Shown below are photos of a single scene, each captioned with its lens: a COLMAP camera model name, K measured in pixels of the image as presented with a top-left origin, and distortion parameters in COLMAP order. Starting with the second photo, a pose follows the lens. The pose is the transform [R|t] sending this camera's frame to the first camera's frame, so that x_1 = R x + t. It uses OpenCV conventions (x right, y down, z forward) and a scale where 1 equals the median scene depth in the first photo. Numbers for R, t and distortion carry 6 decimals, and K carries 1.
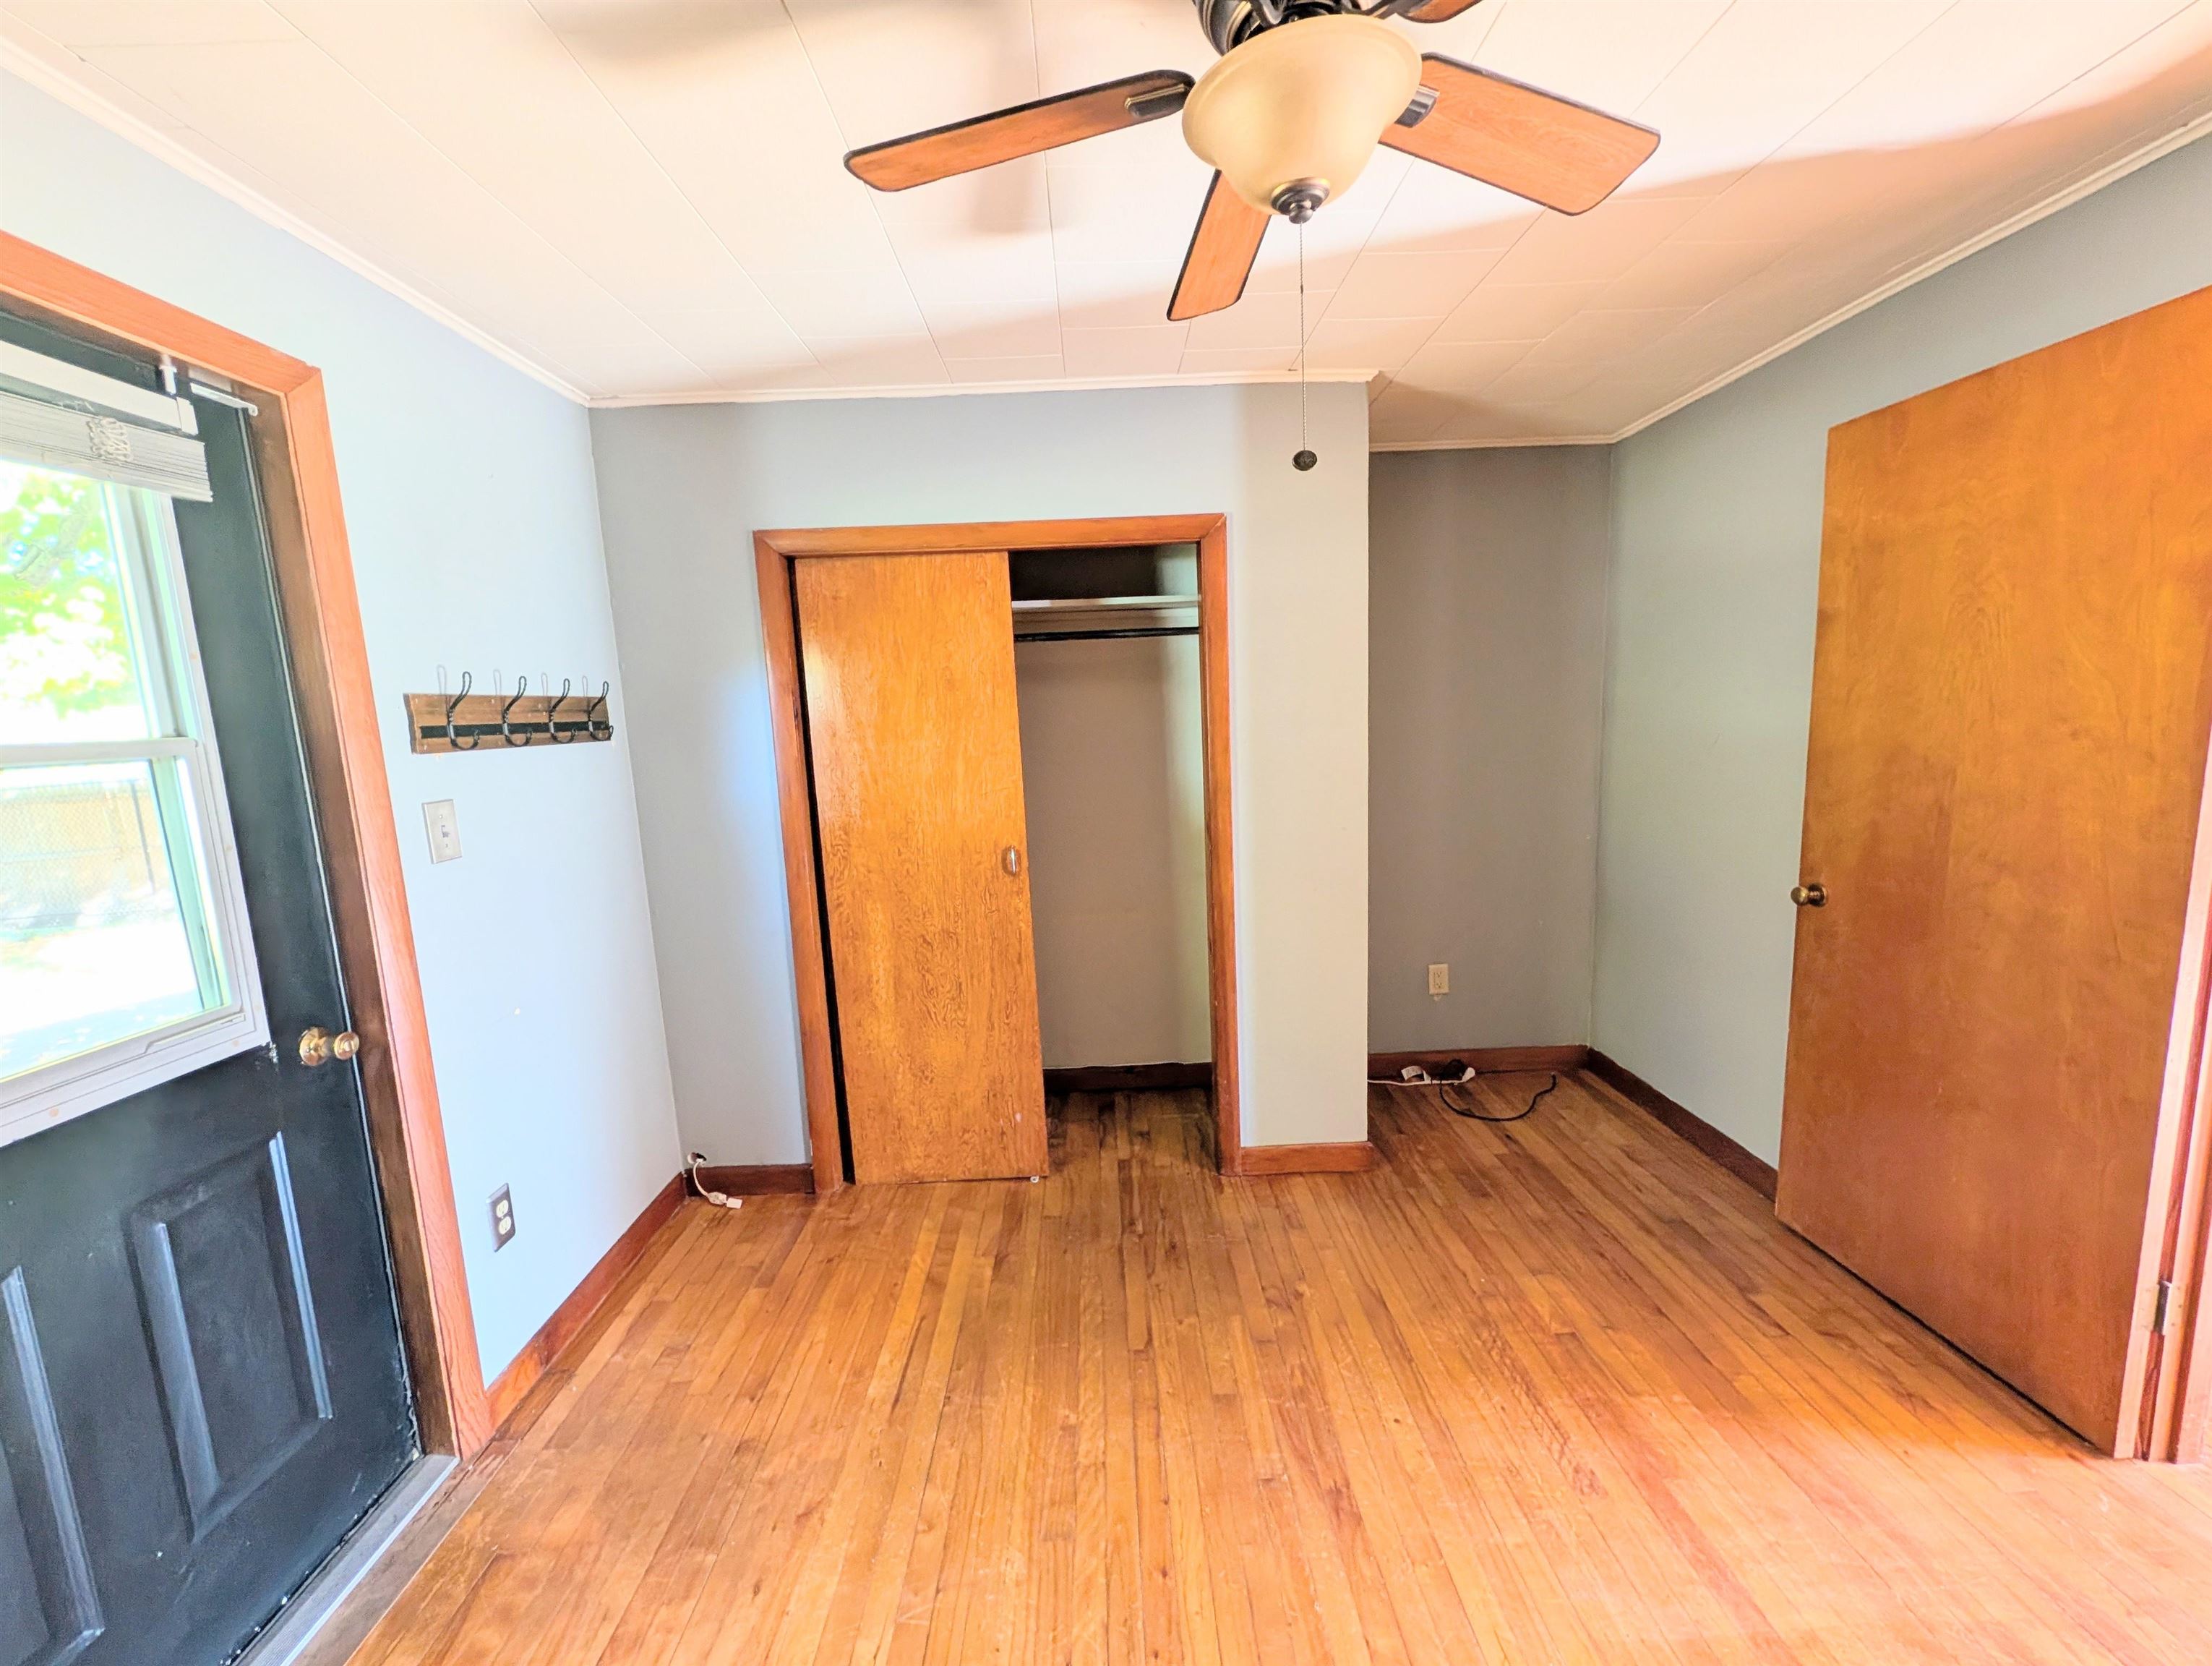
lens RADIAL K [[849.5, 0, 1108.7], [0, 849.5, 832.8], [0, 0, 1]] dist [0.002366, -0.000100]
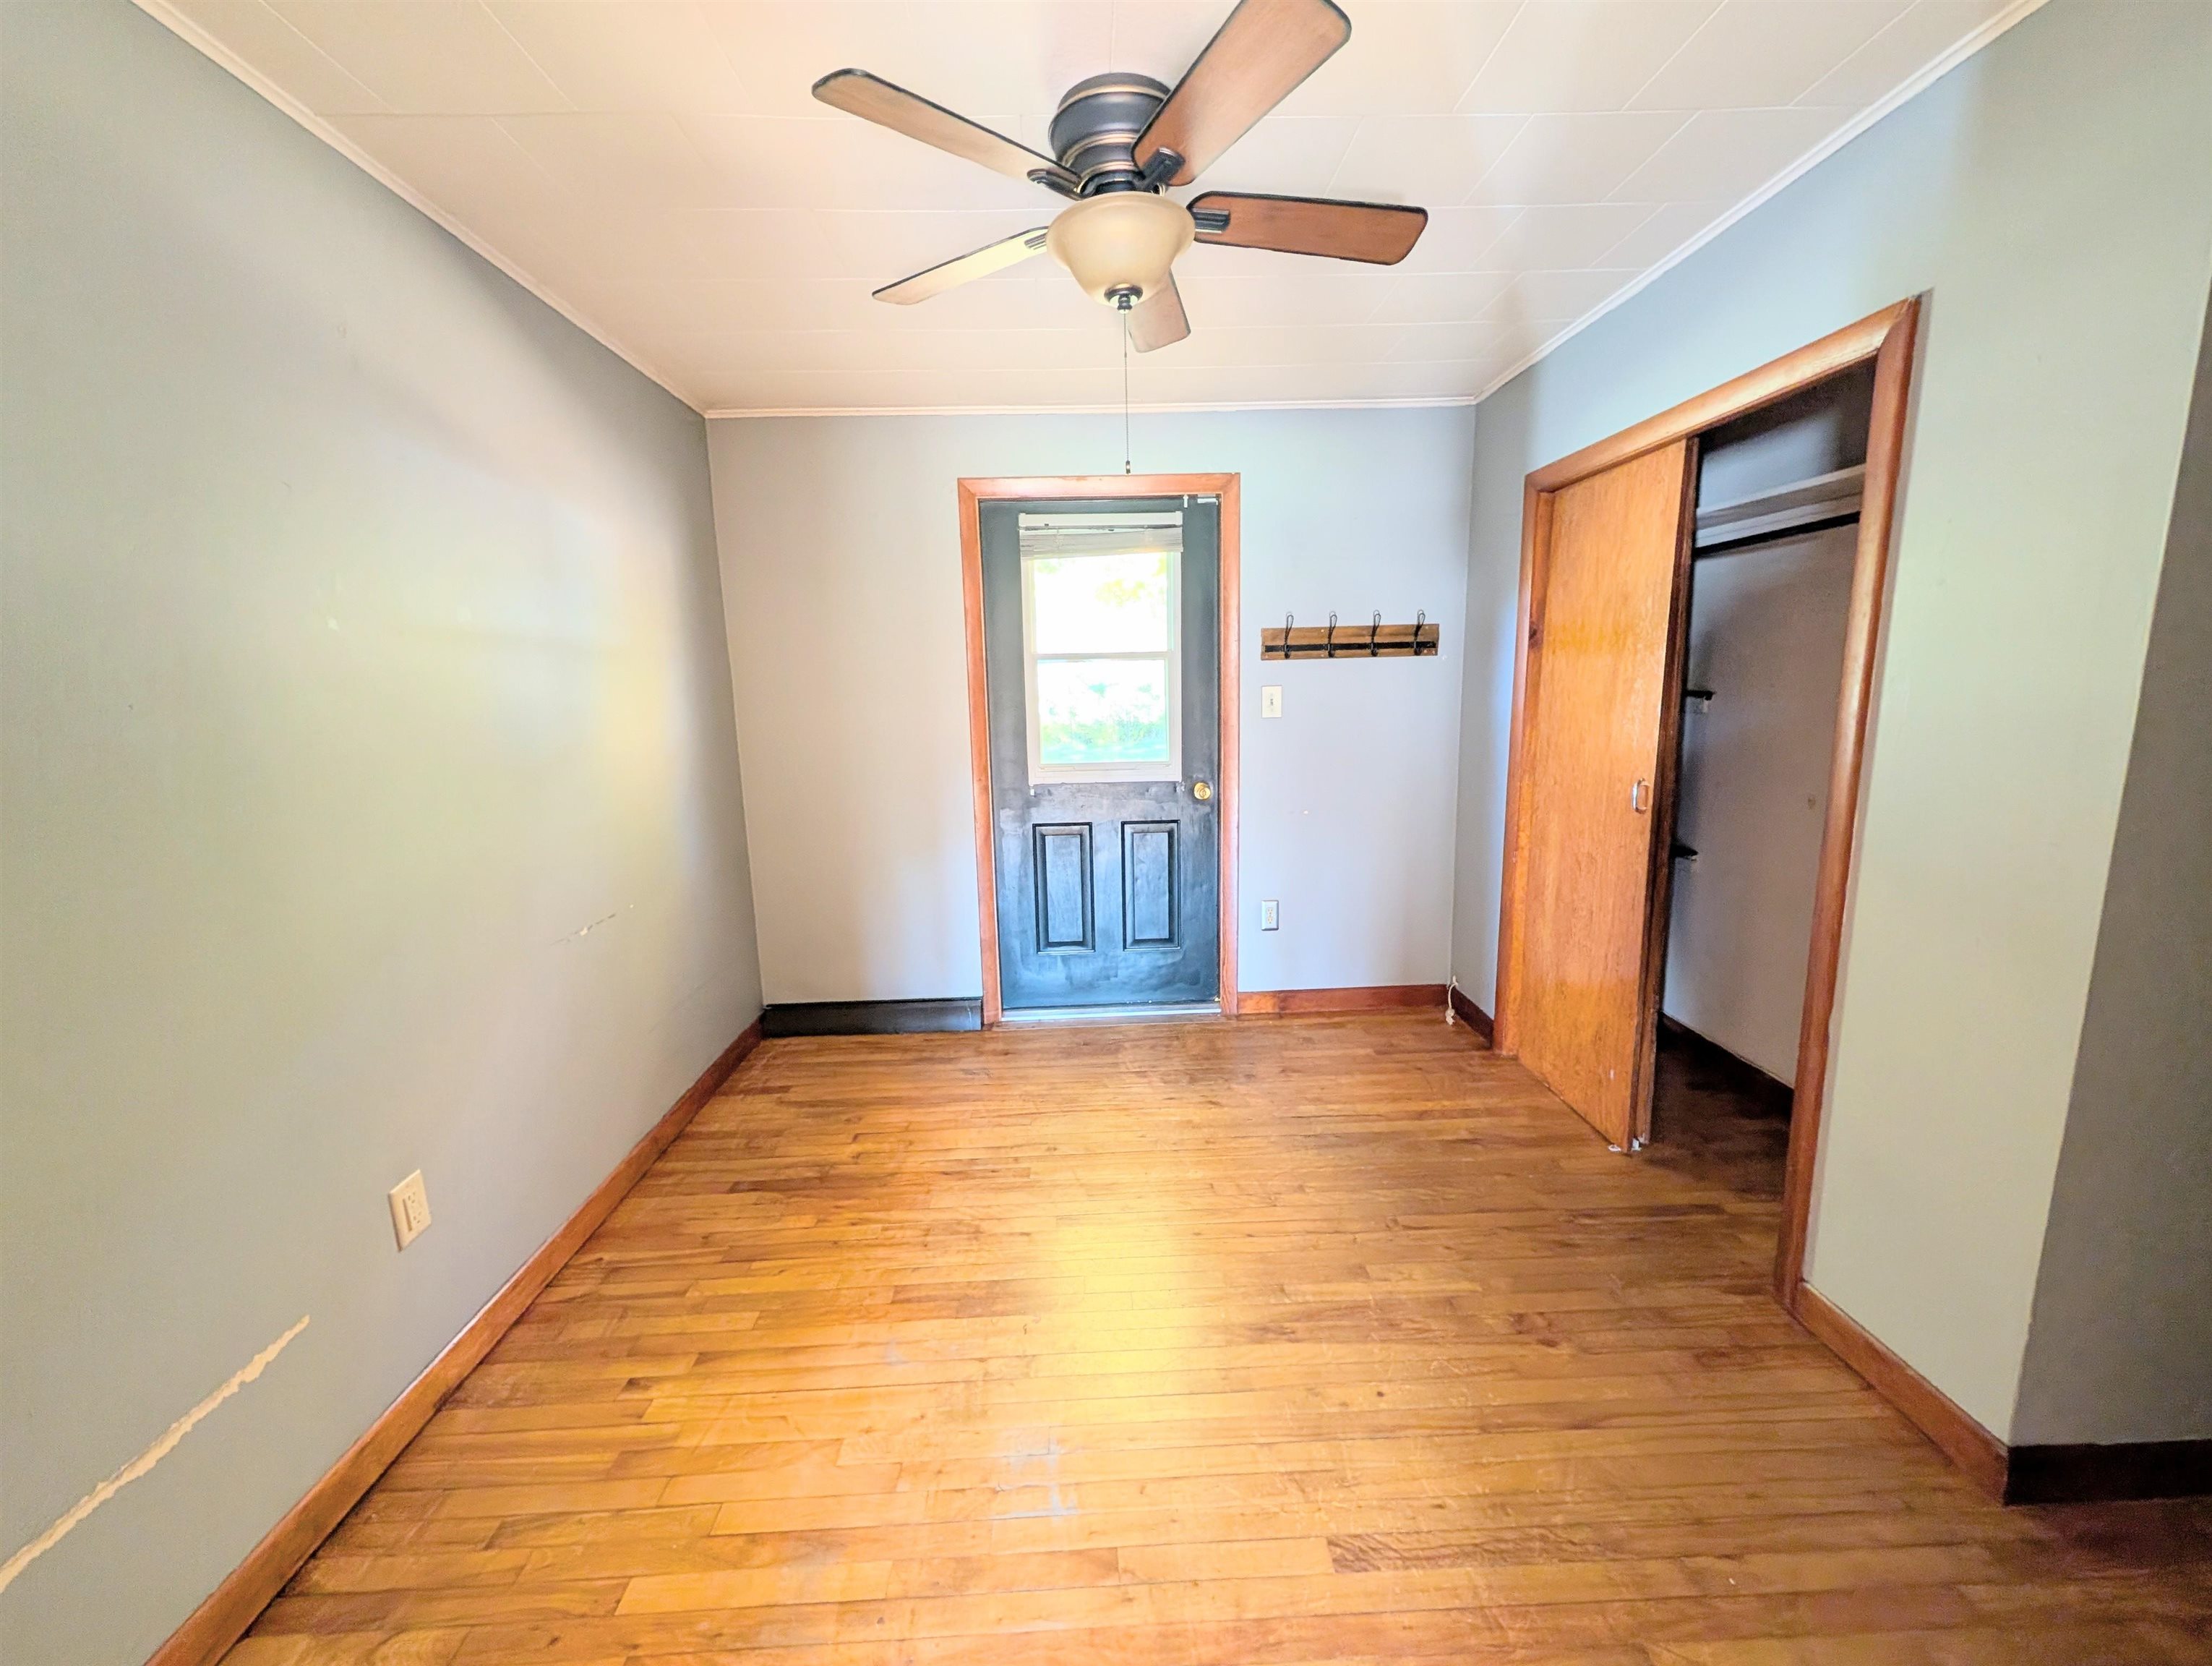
lens RADIAL K [[849.5, 0, 1109.2], [0, 849.5, 837.0], [0, 0, 1]] dist [0.002366, -0.000100]
pose [[0.018511, 0.218535, -0.975654, 0.896142], [-0.122483, 0.968967, 0.214713, -0.057521], [0.992298, 0.115527, 0.044704, 0.472405]]
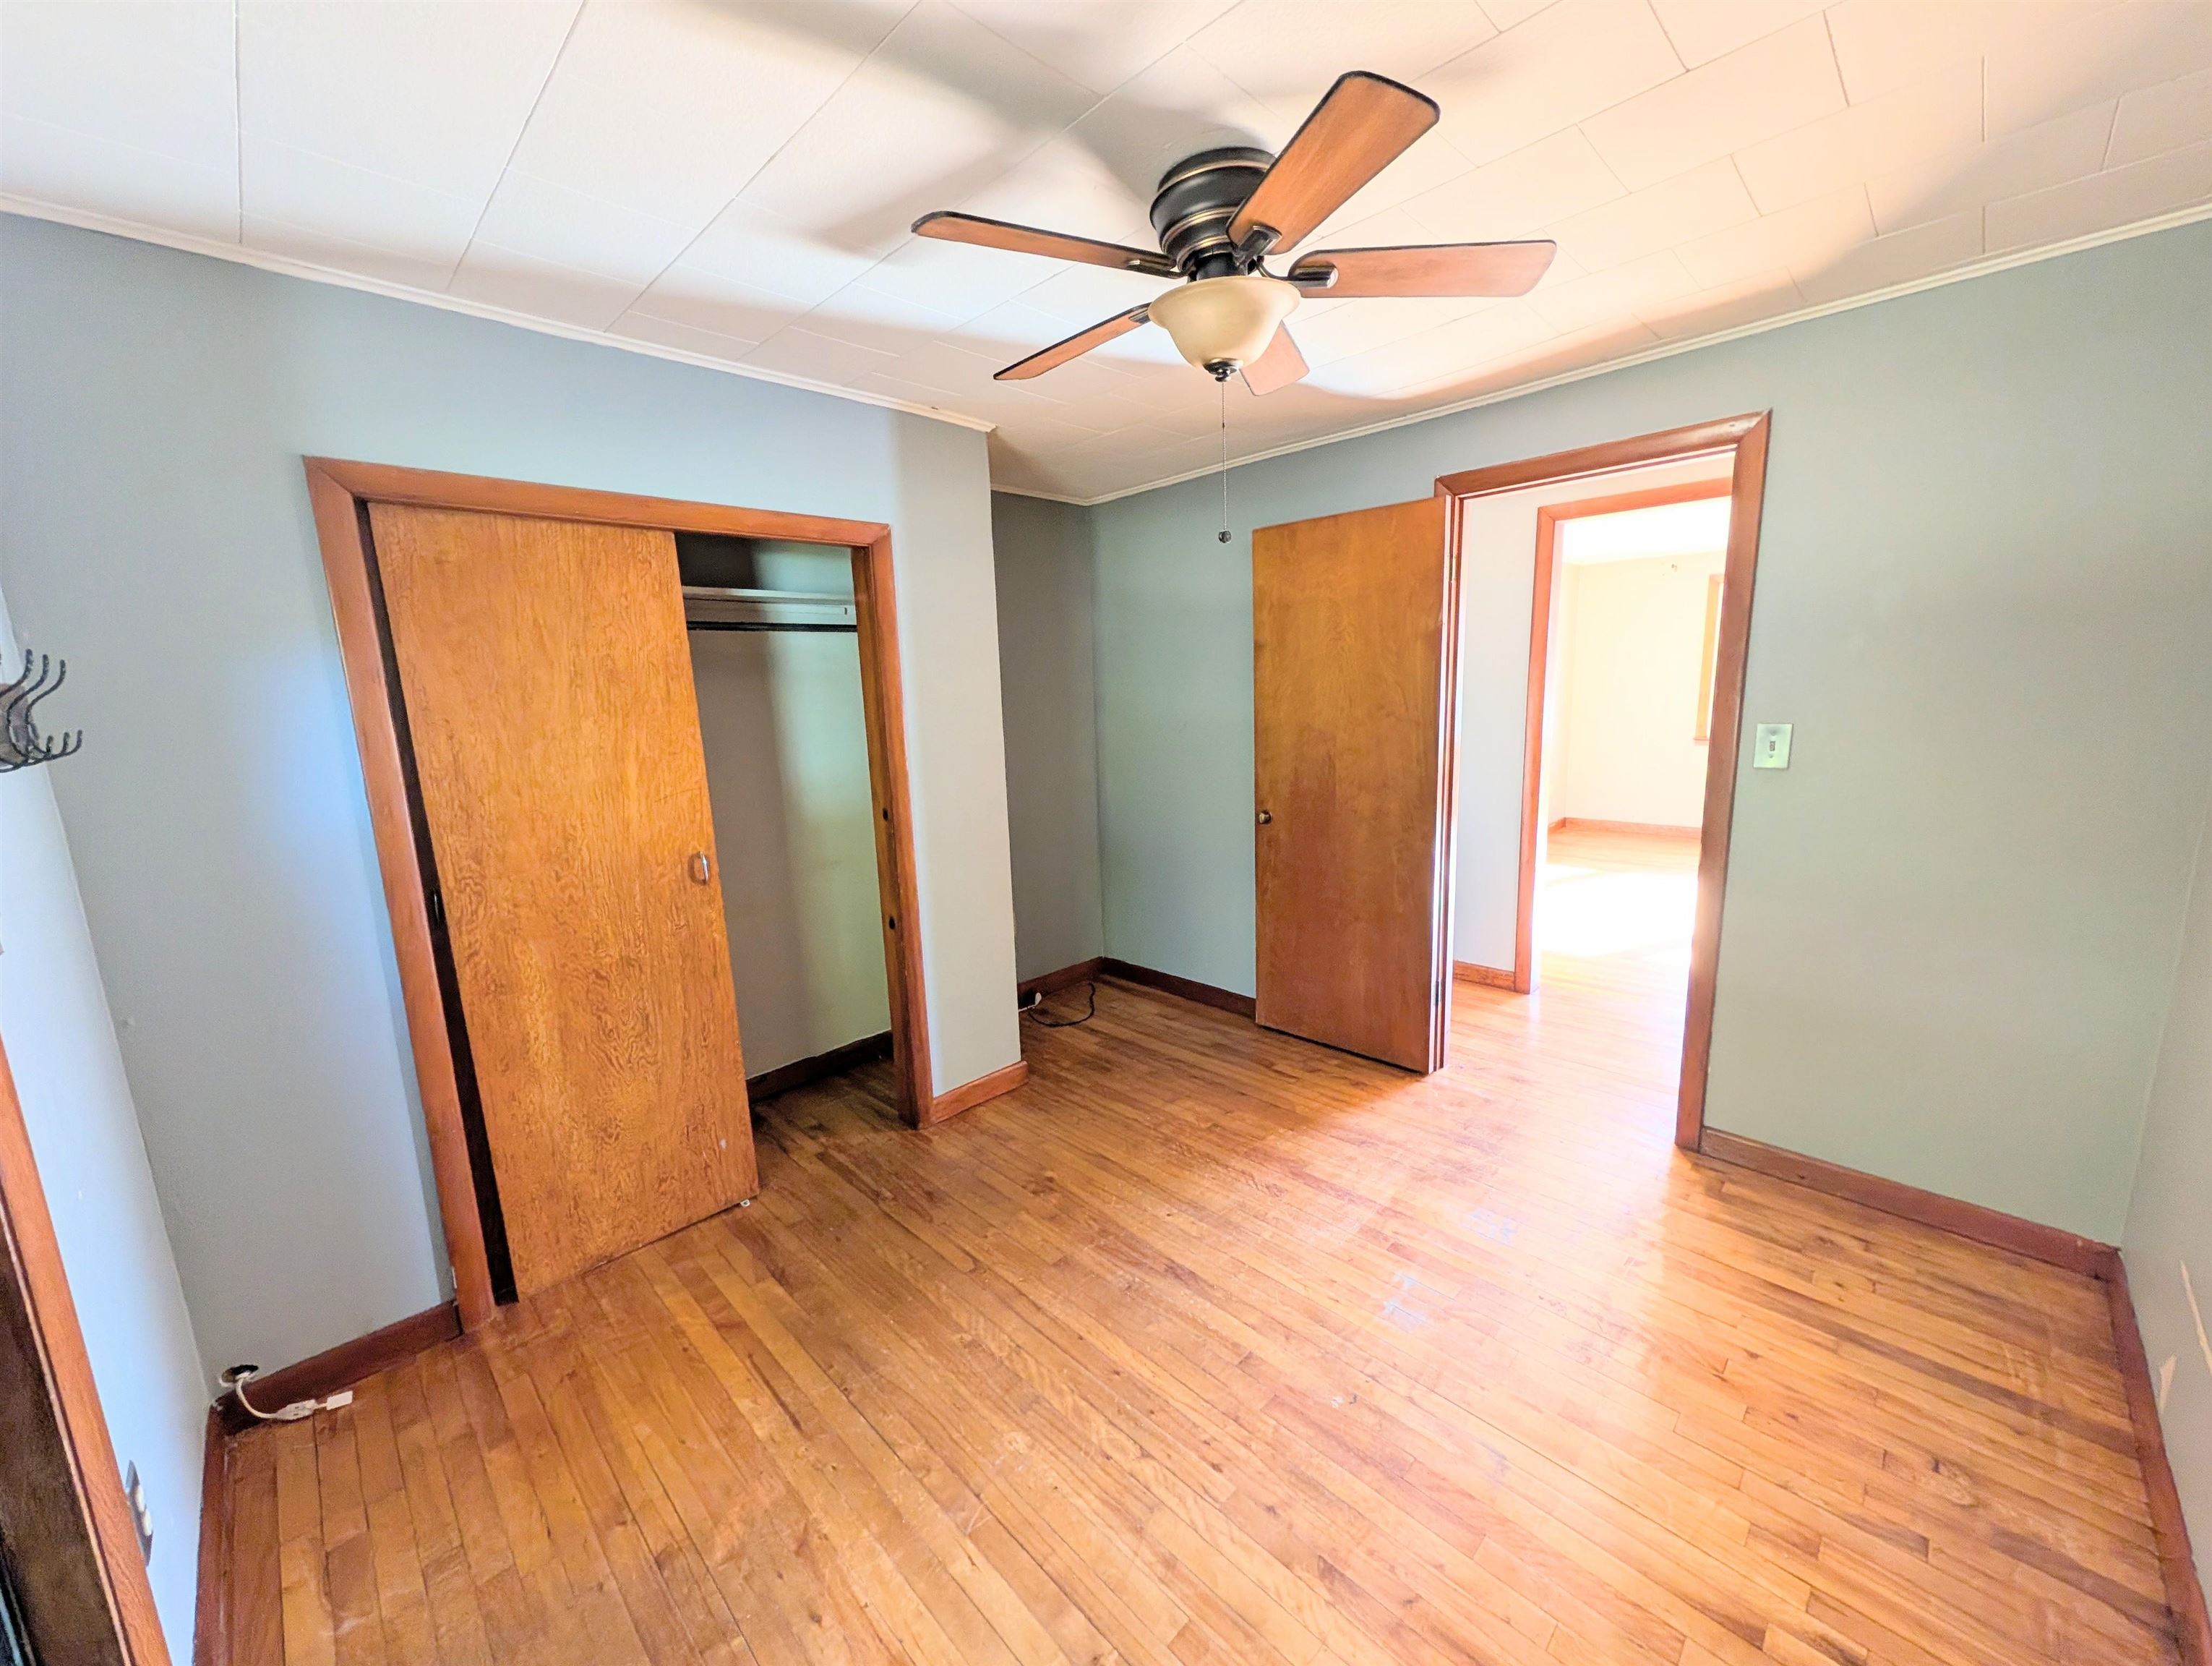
lens RADIAL K [[849.5, 0, 1107.7], [0, 849.5, 833.5], [0, 0, 1]] dist [0.002366, -0.000100]
pose [[0.721196, -0.107026, 0.684413, -0.494149], [0.104408, 0.993500, 0.045340, -0.000487], [-0.684817, 0.038759, 0.727683, 0.027425]]
